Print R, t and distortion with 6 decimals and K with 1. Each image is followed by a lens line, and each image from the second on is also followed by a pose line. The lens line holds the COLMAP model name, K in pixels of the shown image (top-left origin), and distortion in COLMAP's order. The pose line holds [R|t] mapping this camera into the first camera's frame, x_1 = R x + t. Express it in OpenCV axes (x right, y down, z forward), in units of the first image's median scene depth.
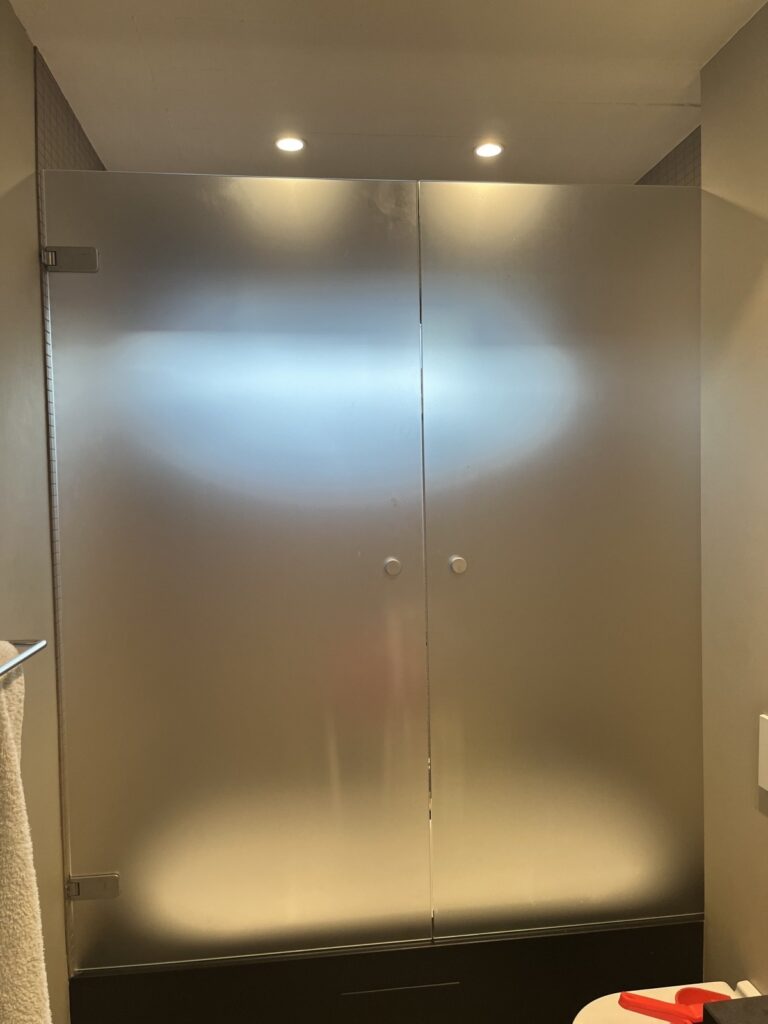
lens RADIAL K [[791.2, 0, 384.0], [0, 791.2, 512.0], [0, 0, 1]] dist [0.134918, -0.132347]
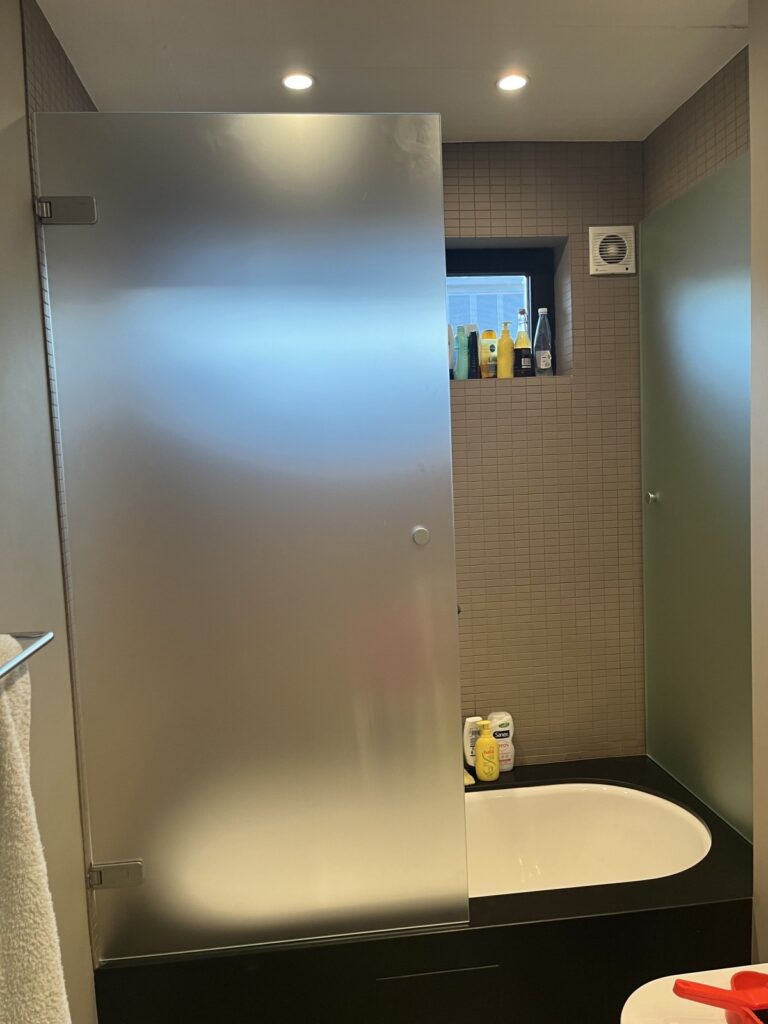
lens RADIAL K [[791.2, 0, 384.0], [0, 791.2, 512.0], [0, 0, 1]] dist [0.134918, -0.132347]
pose [[0.999748, -0.020312, -0.009542, -0.052803], [0.020691, 0.998924, 0.041499, 0.001449], [0.008688, -0.041686, 0.999093, 0.143764]]
